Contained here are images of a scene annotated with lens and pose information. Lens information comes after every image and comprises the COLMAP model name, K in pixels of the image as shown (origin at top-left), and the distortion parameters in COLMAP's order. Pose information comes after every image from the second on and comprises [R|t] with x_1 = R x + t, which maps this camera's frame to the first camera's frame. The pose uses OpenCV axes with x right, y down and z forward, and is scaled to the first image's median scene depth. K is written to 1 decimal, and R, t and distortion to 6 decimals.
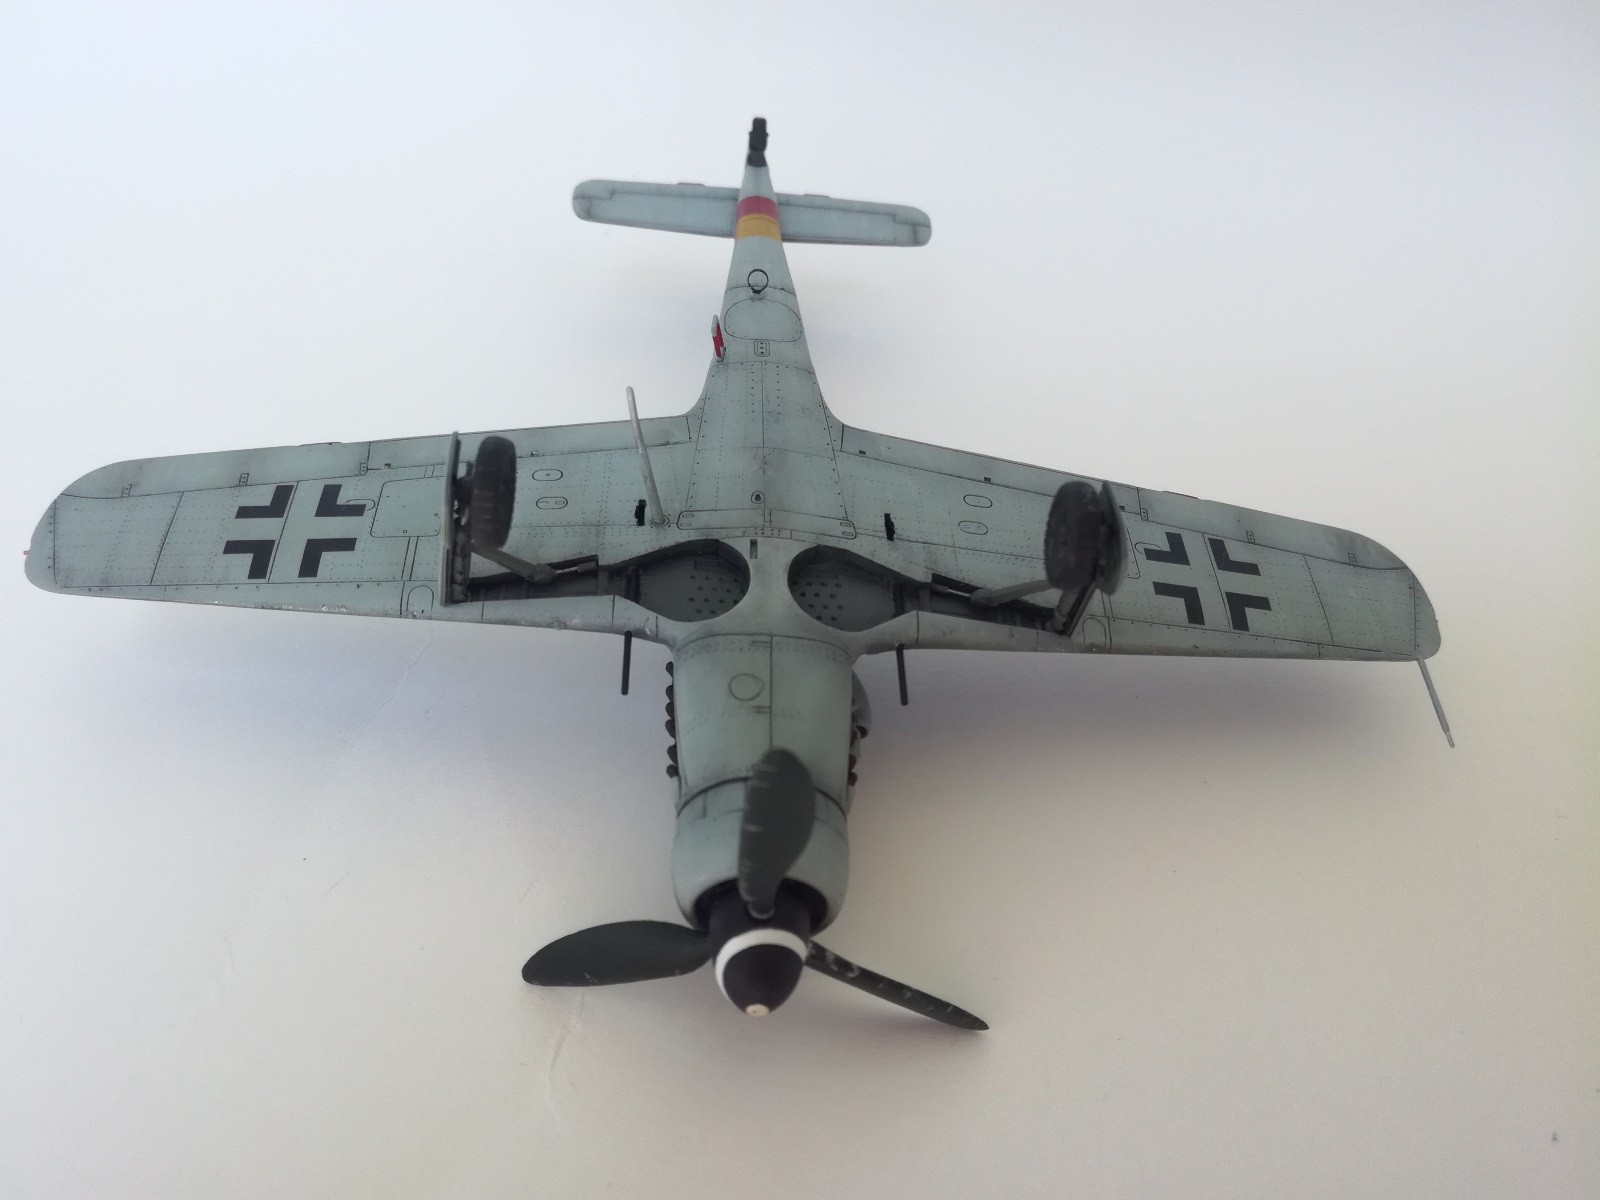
lens RADIAL K [[1297.8, 0, 800.0], [0, 1297.8, 600.0], [0, 0, 1]] dist [0.097379, -0.230351]
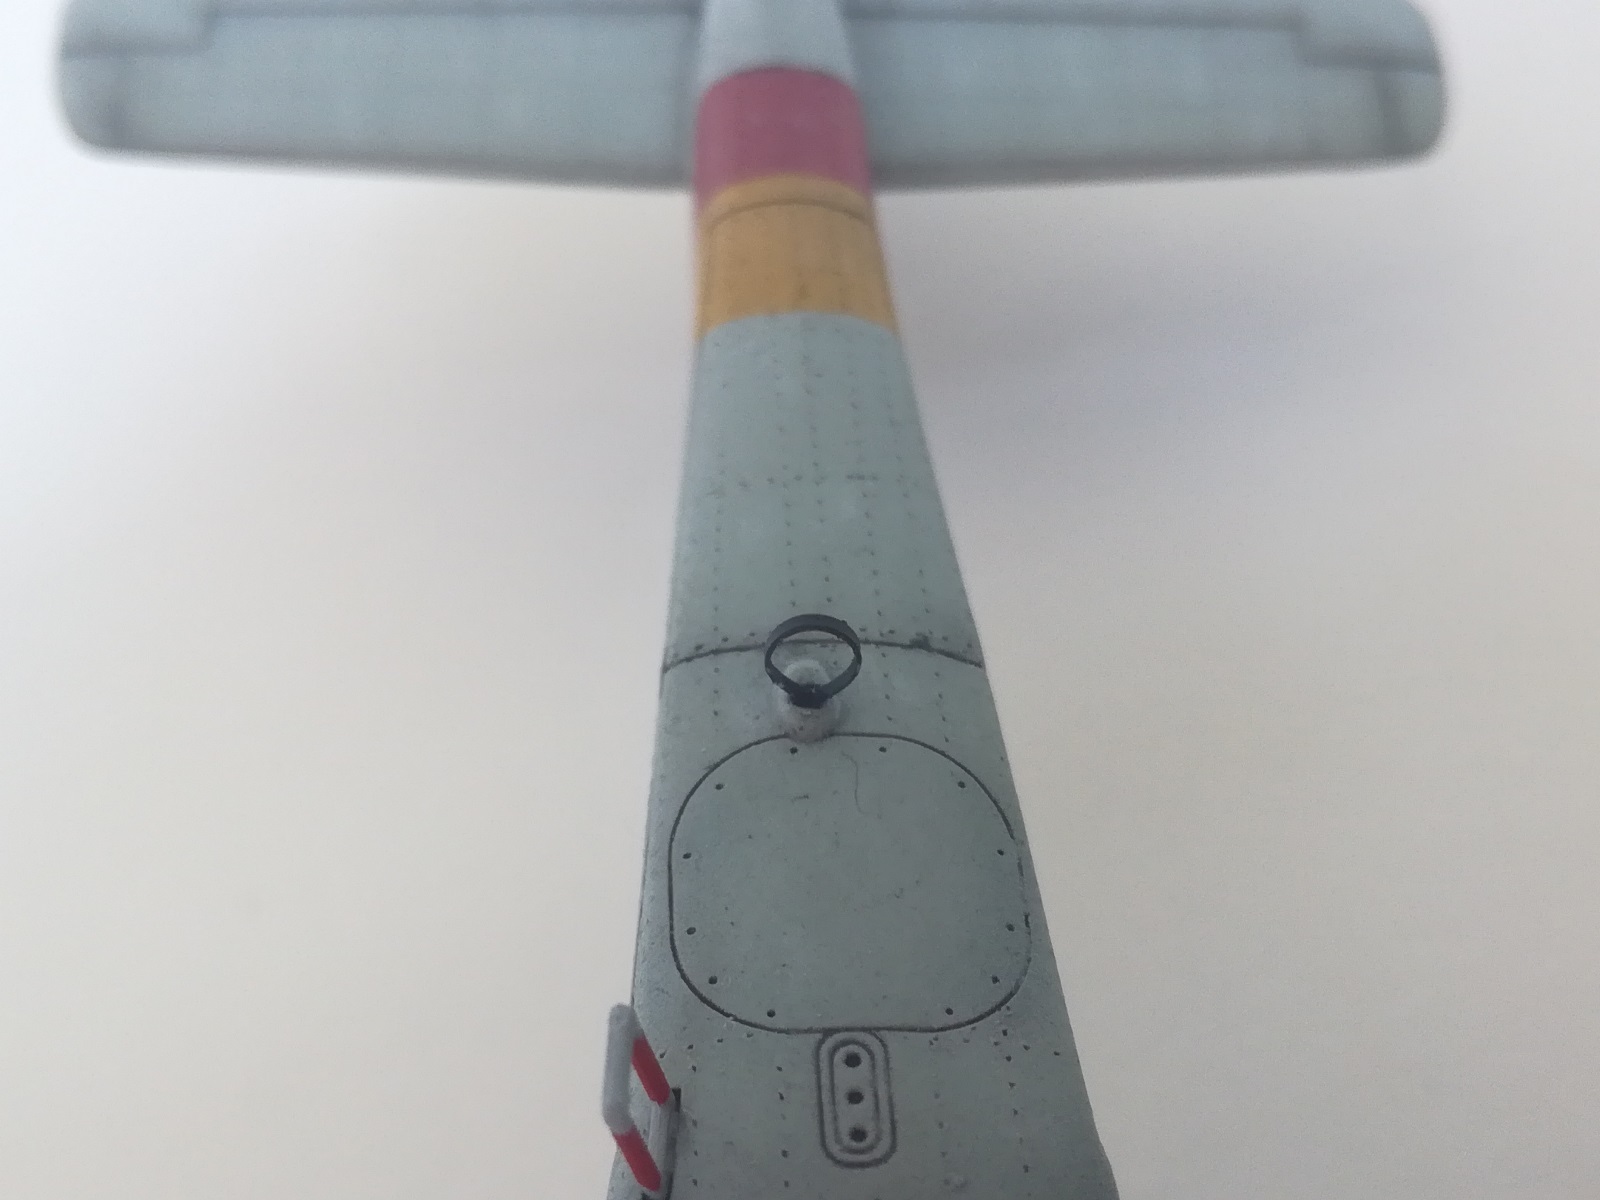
lens RADIAL K [[2681.5, 0, 800.0], [0, 2681.5, 600.0], [0, 0, 1]] dist [0.099730, -0.020589]
pose [[0.998470, -0.046303, -0.030233, -0.022291], [0.049578, 0.991716, 0.118497, -0.338548], [0.024496, -0.119815, 0.992494, 0.611092]]
